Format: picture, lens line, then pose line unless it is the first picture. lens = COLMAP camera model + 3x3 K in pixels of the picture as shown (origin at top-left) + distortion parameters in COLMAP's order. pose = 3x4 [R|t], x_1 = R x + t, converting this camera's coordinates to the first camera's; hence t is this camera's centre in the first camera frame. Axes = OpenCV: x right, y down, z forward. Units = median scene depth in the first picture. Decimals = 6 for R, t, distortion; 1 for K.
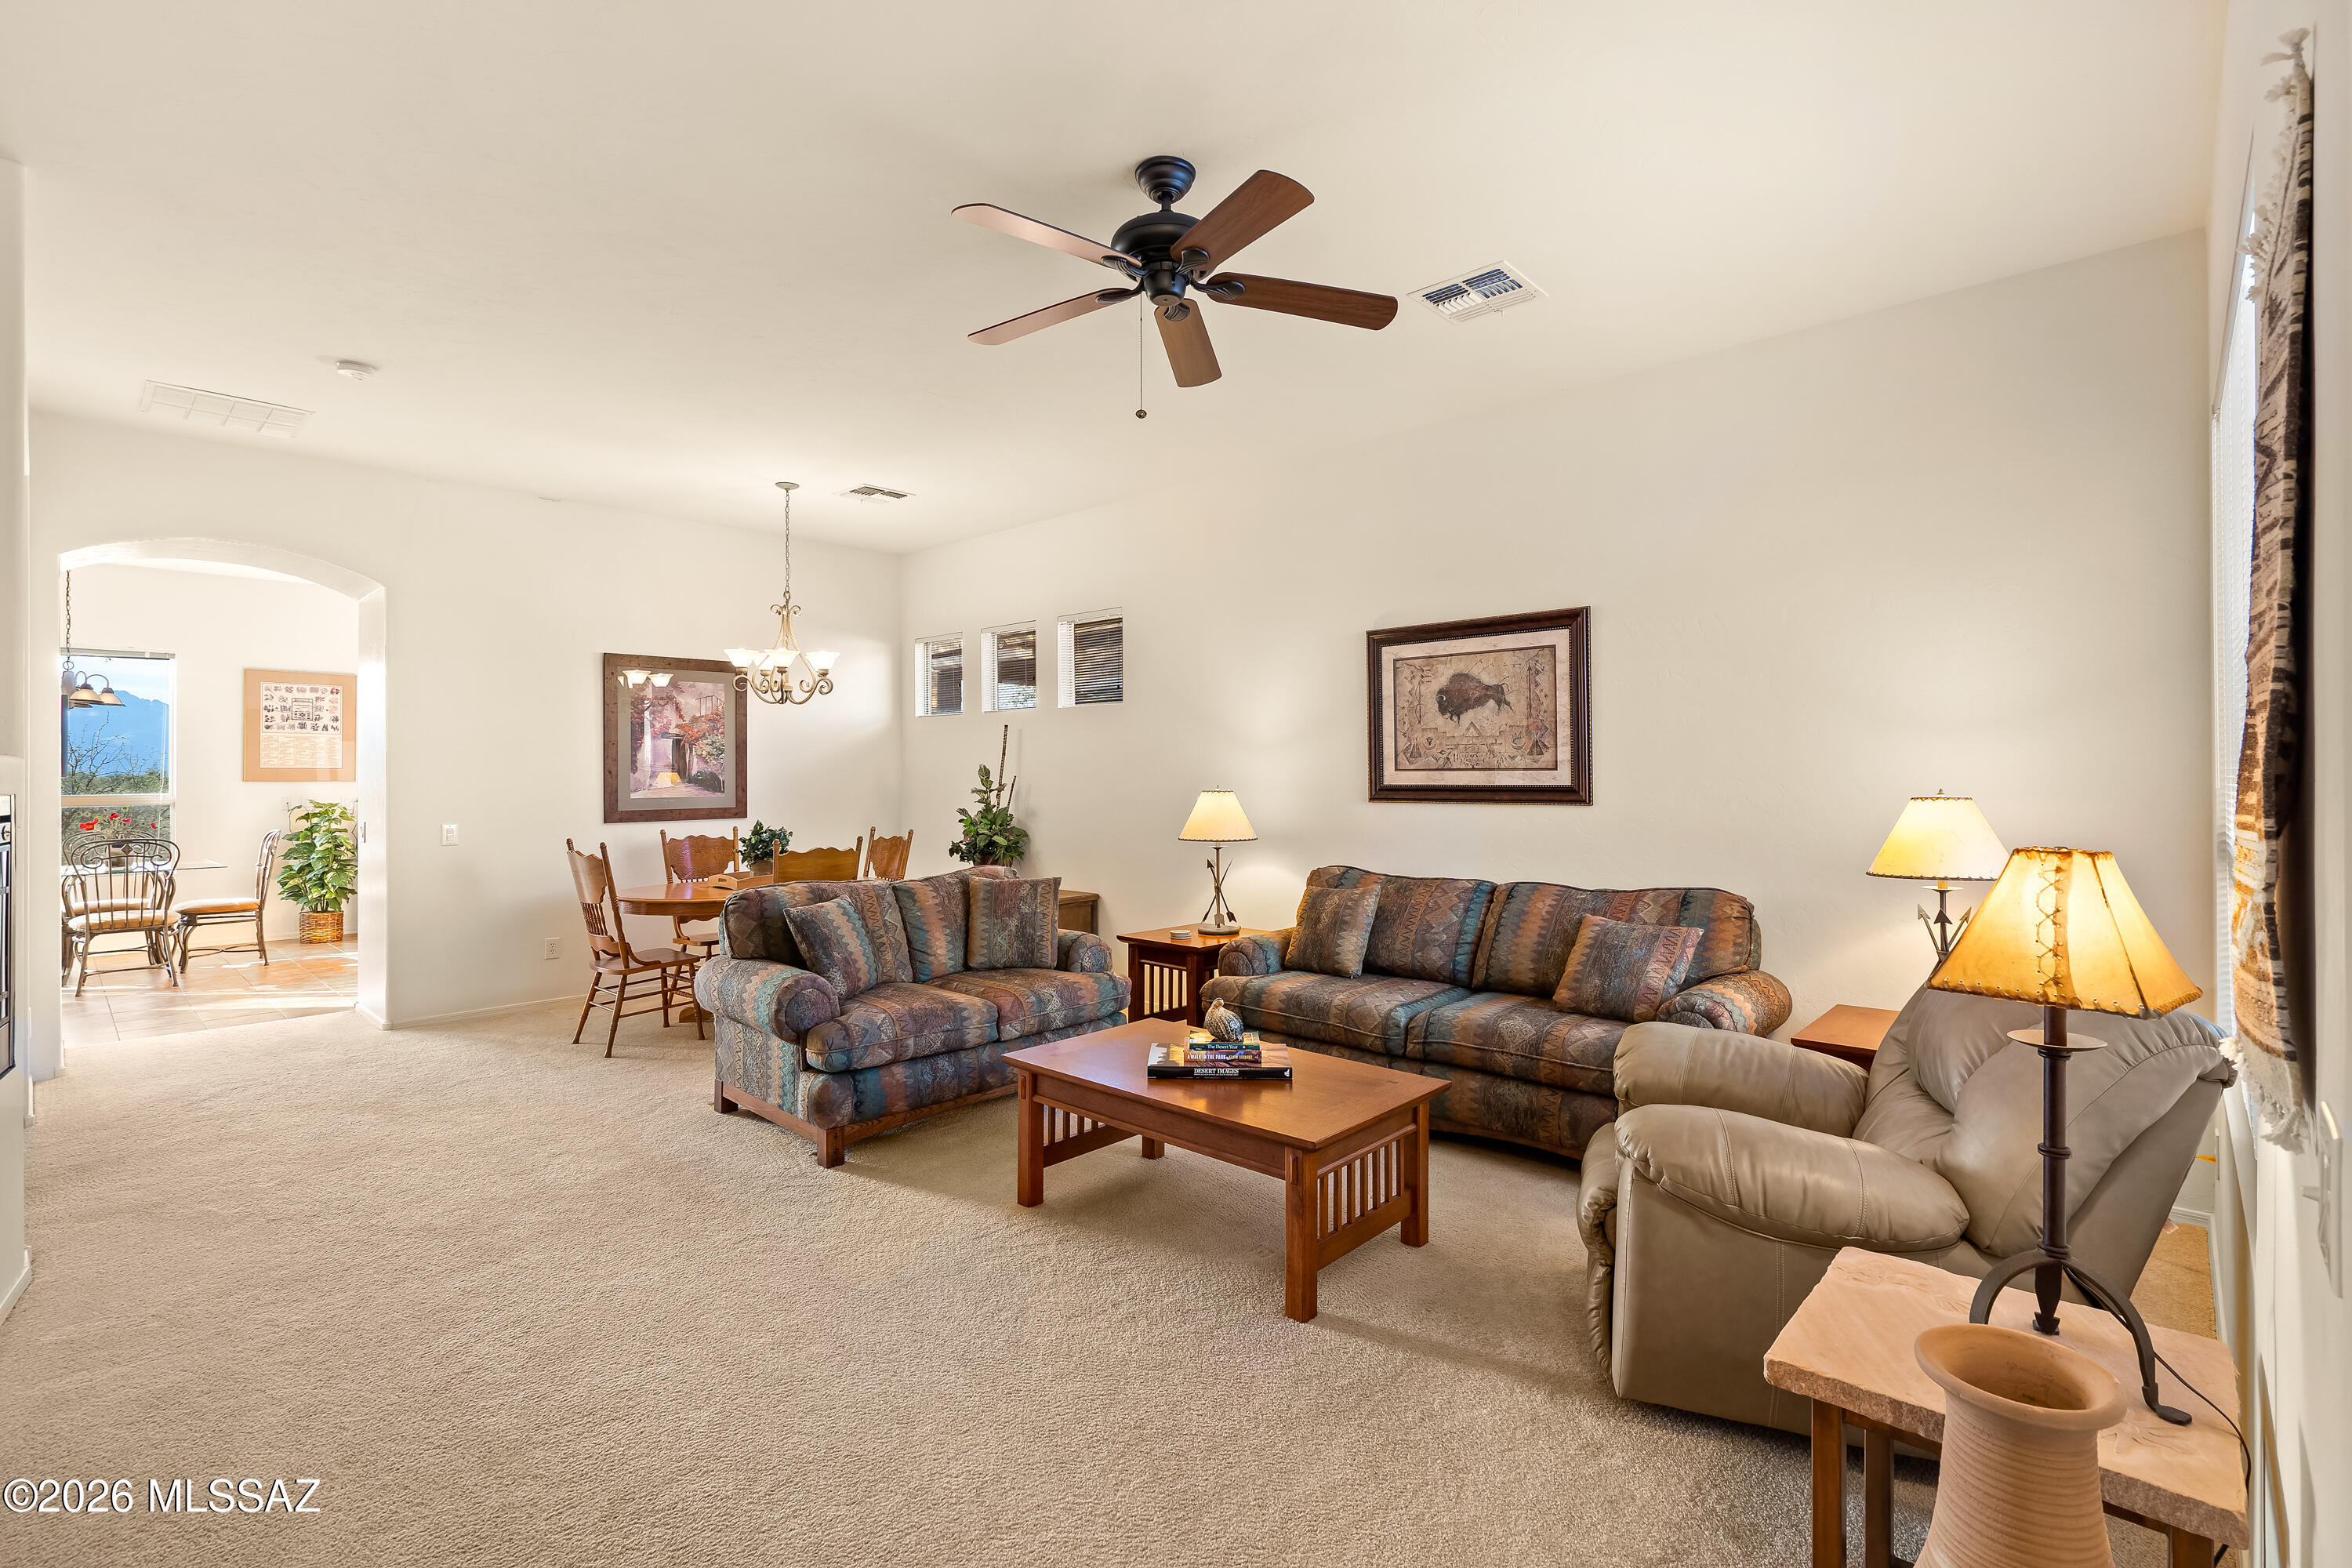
lens RADIAL K [[1069.8, 0, 1179.1], [0, 1069.8, 773.8], [0, 0, 1]] dist [-0.005385, 0.000967]
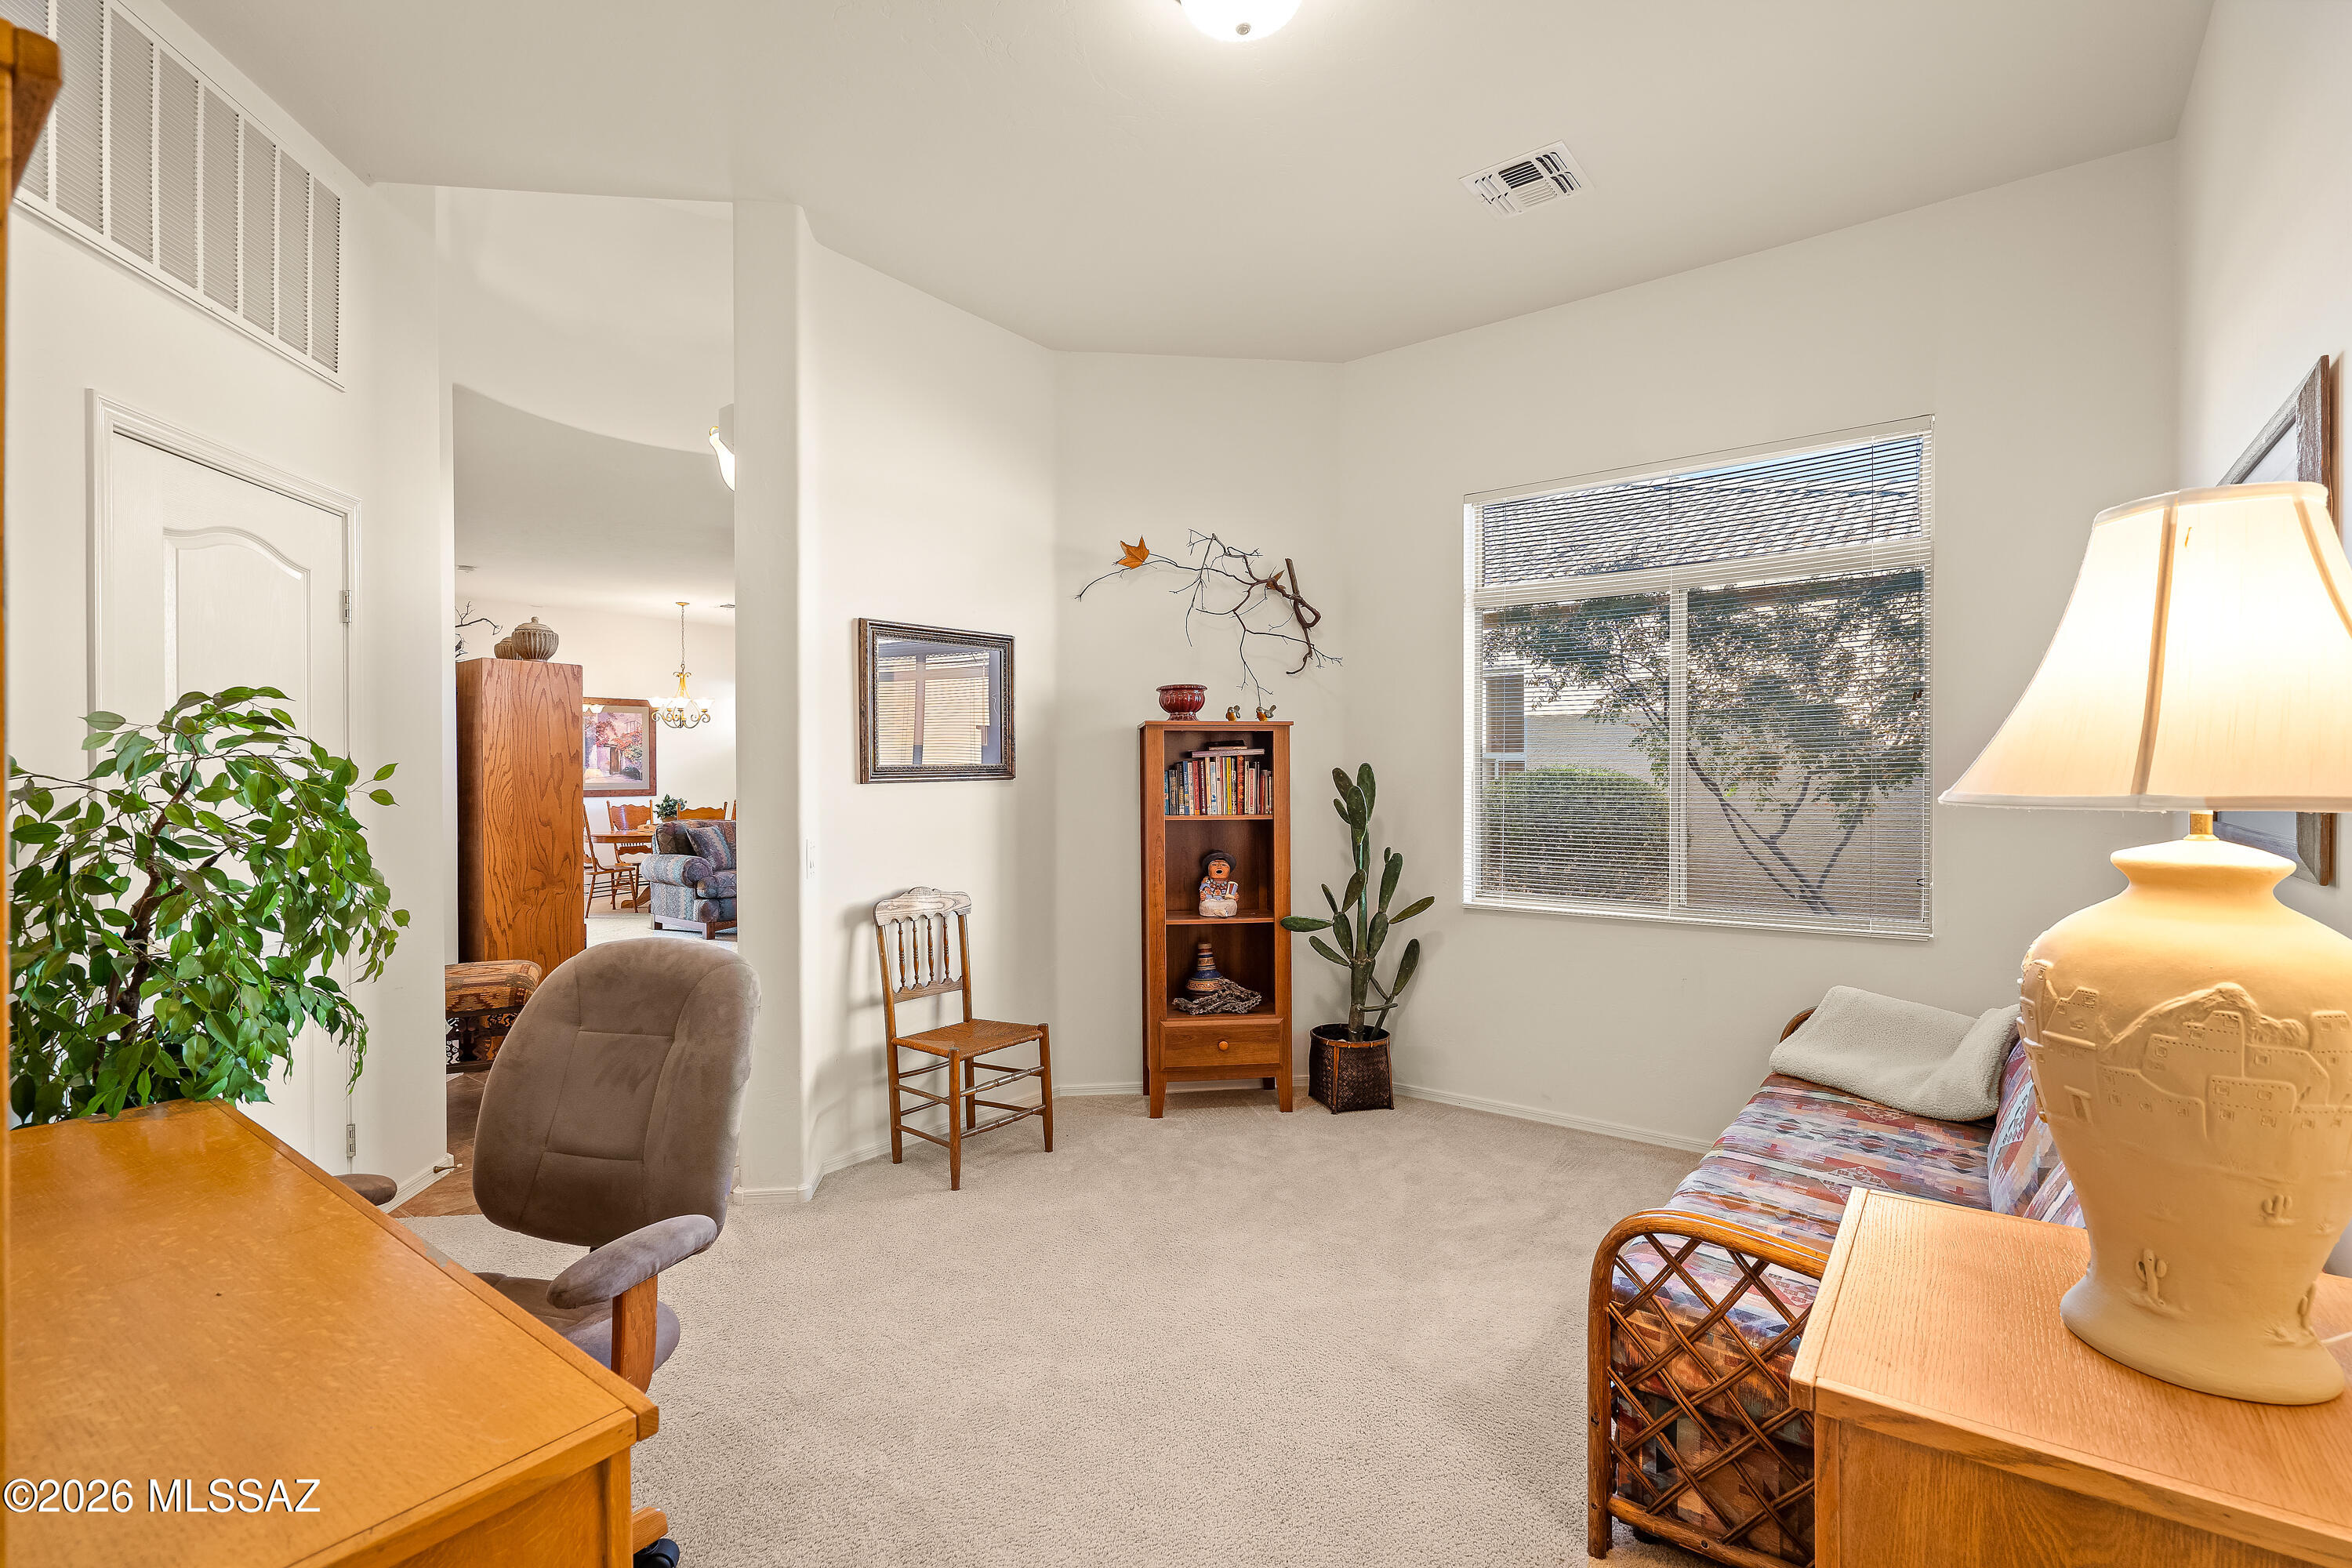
lens RADIAL K [[1069.8, 0, 1214.1], [0, 1069.8, 784.0], [0, 0, 1]] dist [-0.005385, 0.000967]
pose [[0.993317, -0.008175, 0.115126, 0.370622], [0.006898, 0.999910, 0.011479, 0.015596], [-0.115209, -0.010608, 0.993285, -1.058004]]
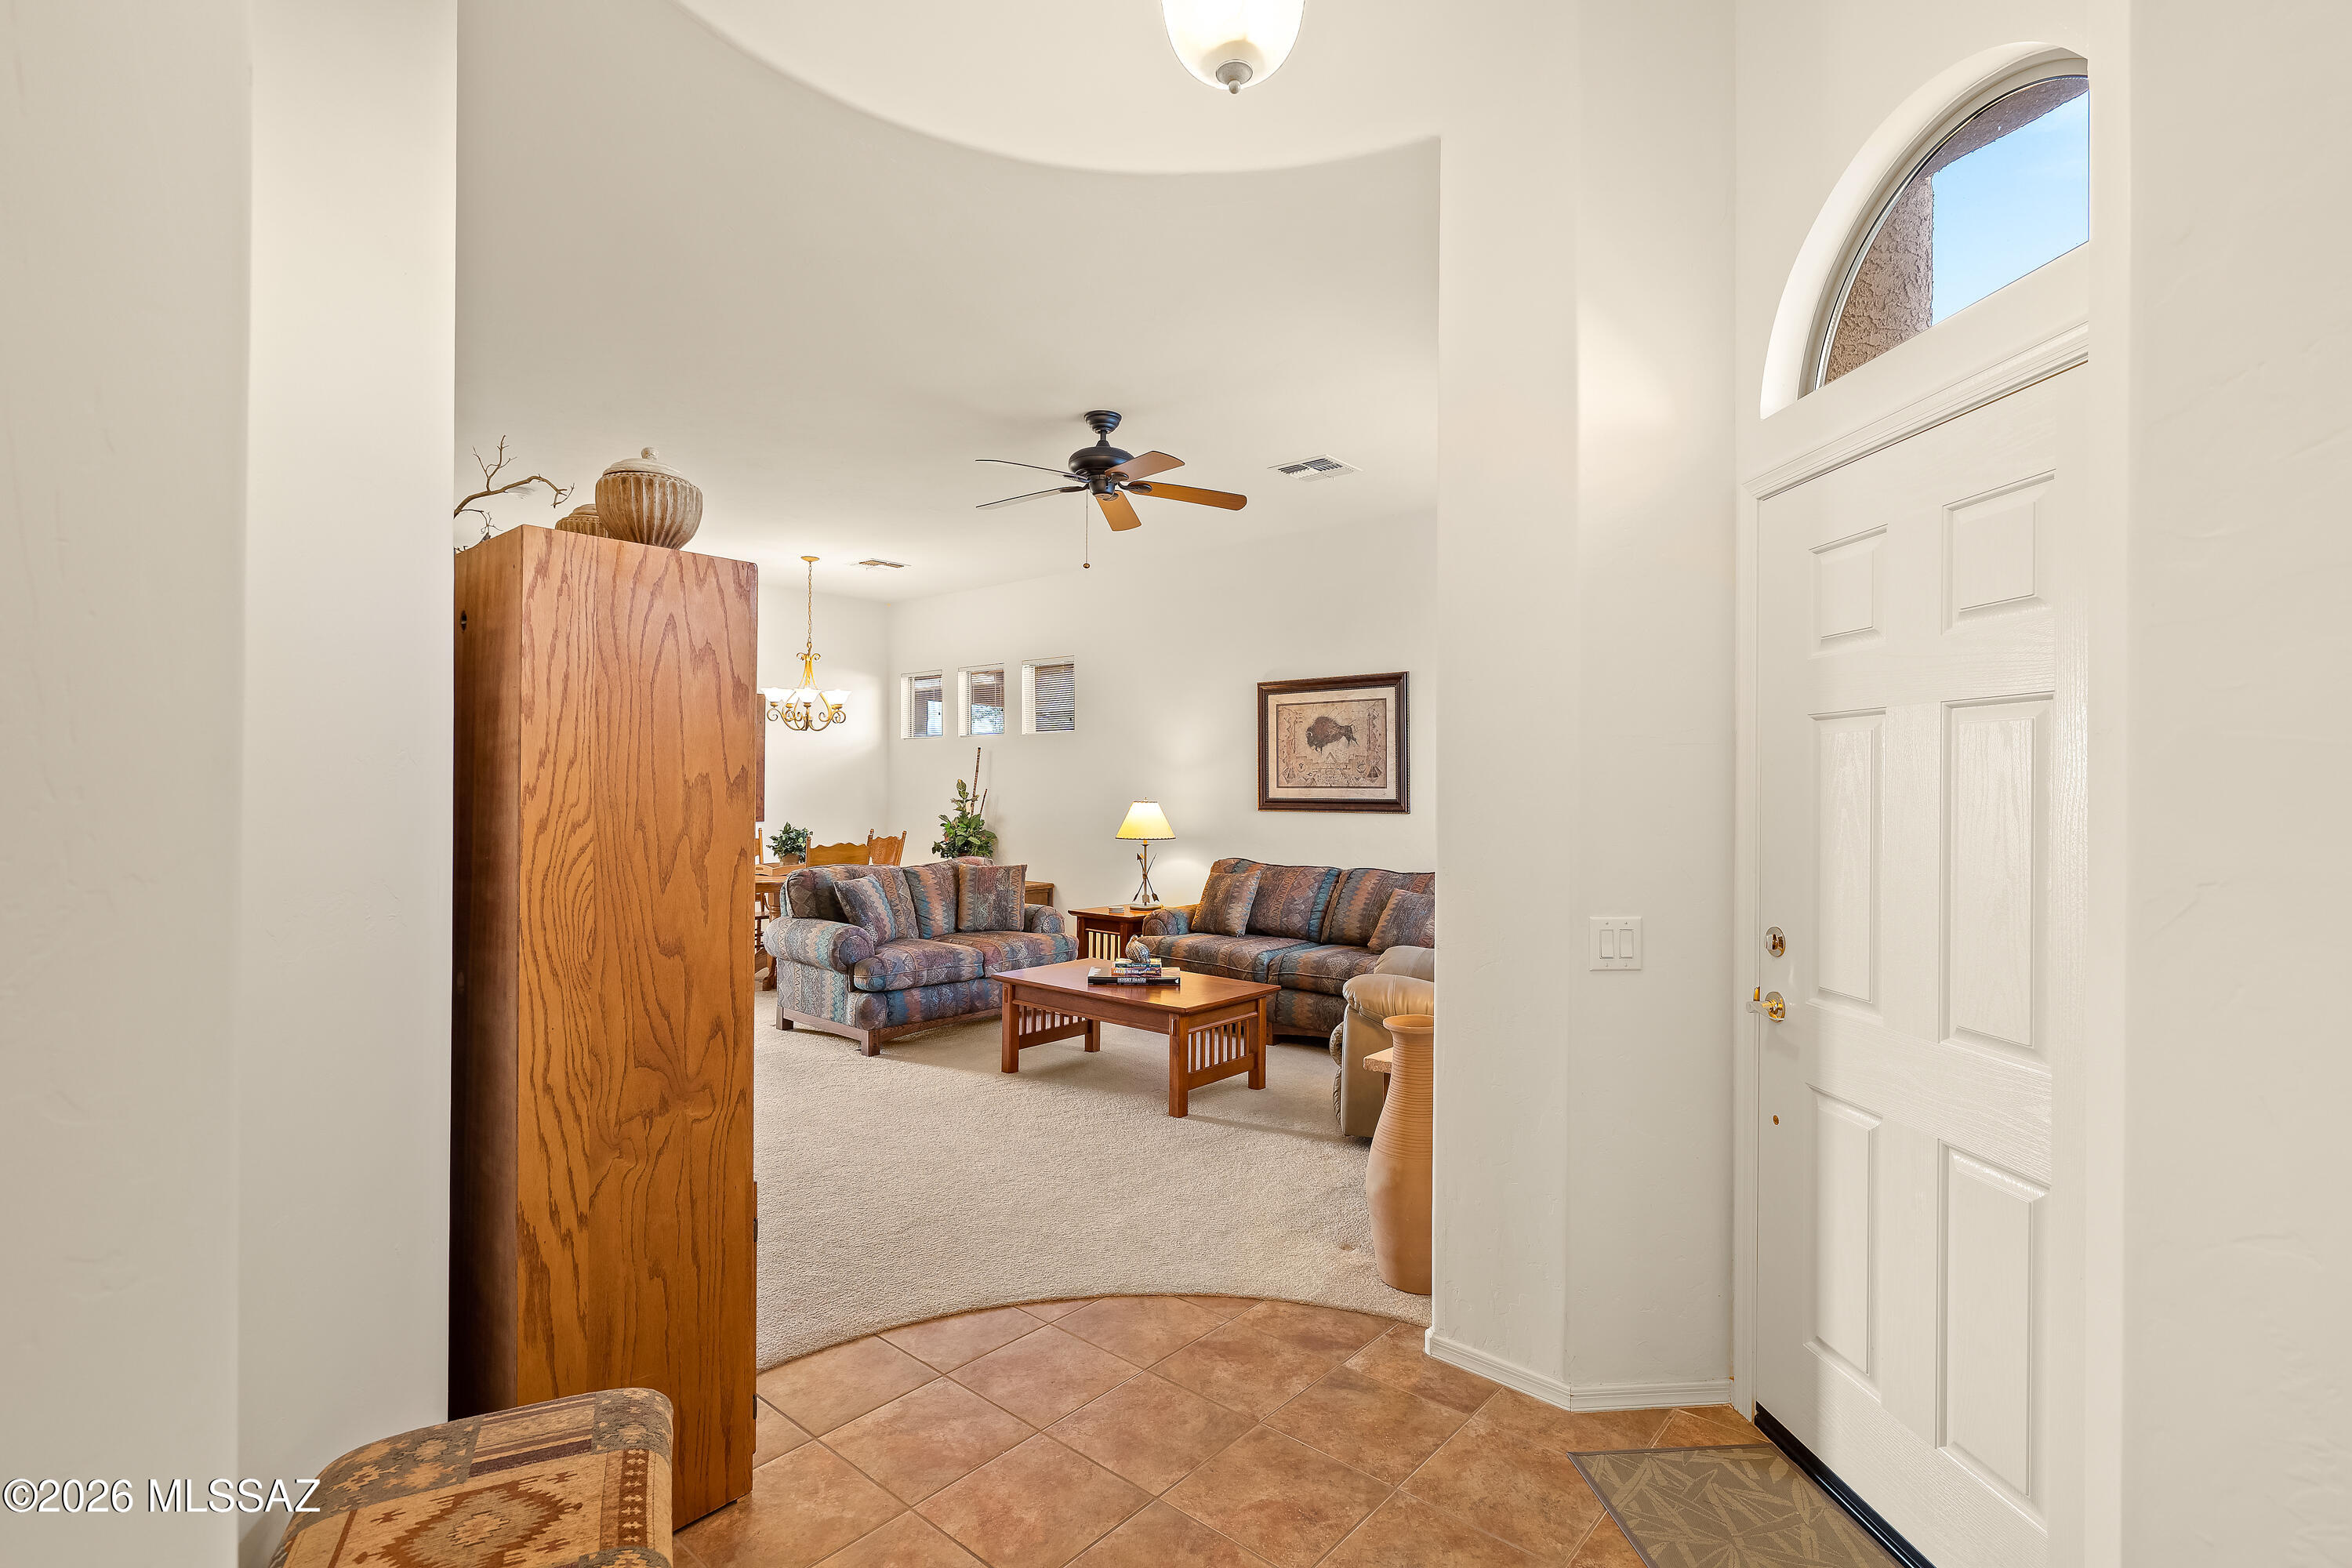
lens RADIAL K [[1069.8, 0, 1188.8], [0, 1069.8, 797.7], [0, 0, 1]] dist [-0.005385, 0.000967]
pose [[0.998508, 0.007788, 0.054040, 0.020550], [-0.008391, 0.999905, 0.010940, -0.004390], [-0.053950, -0.011377, 0.998479, -0.374099]]
